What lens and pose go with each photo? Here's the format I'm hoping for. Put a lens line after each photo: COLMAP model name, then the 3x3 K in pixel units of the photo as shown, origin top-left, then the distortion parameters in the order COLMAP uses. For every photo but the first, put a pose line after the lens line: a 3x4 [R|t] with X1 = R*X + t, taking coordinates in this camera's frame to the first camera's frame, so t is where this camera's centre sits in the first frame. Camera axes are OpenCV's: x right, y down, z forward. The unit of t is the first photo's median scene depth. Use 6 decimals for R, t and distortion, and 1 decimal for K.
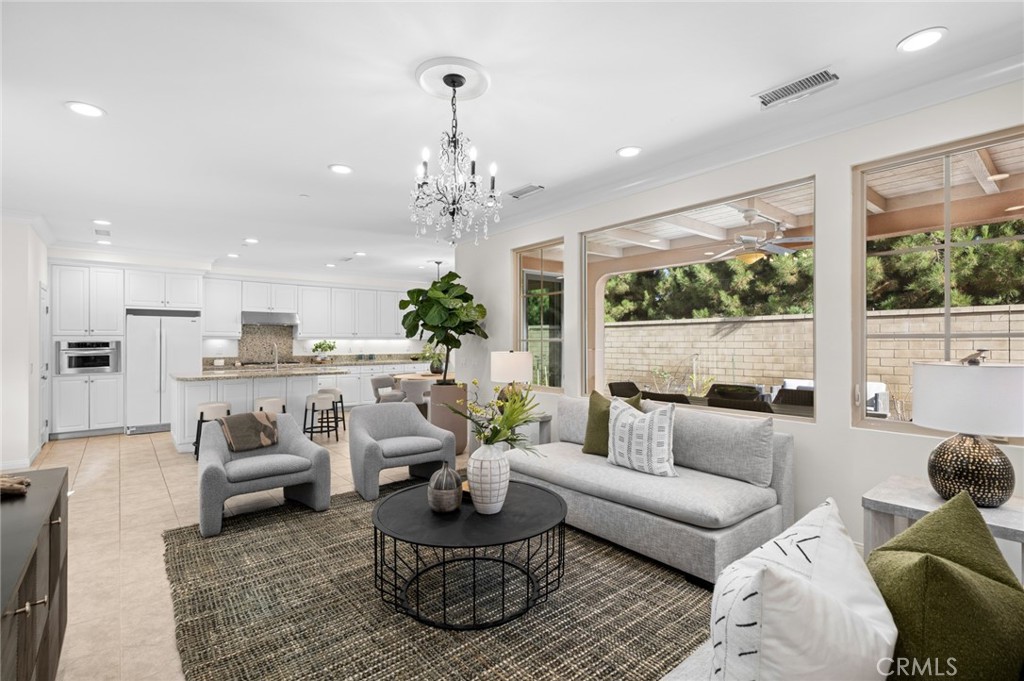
lens RADIAL K [[476.1, 0, 512.0], [0, 476.1, 340.5], [0, 0, 1]] dist [0.003227, -0.000036]
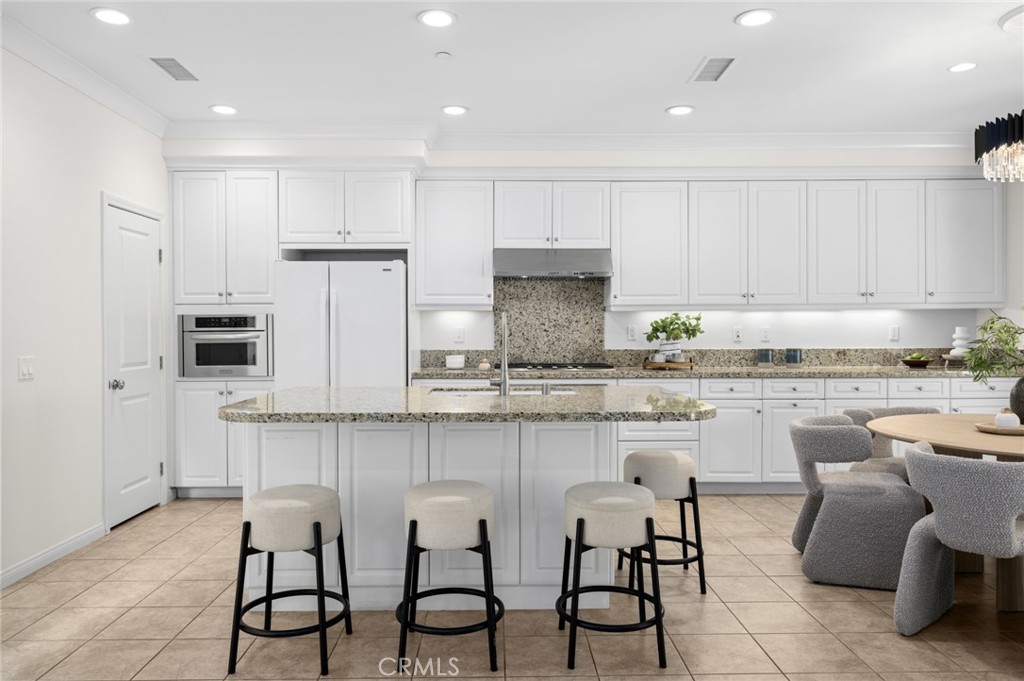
lens RADIAL K [[695.5, 0, 500.6], [0, 695.5, 350.3], [0, 0, 1]] dist [0.002979, 0.000910]
pose [[0.777220, 0.018483, -0.628957, -0.148037], [0.002728, 0.999460, 0.032742, 0.013054], [0.629222, -0.027164, 0.776750, 0.491926]]
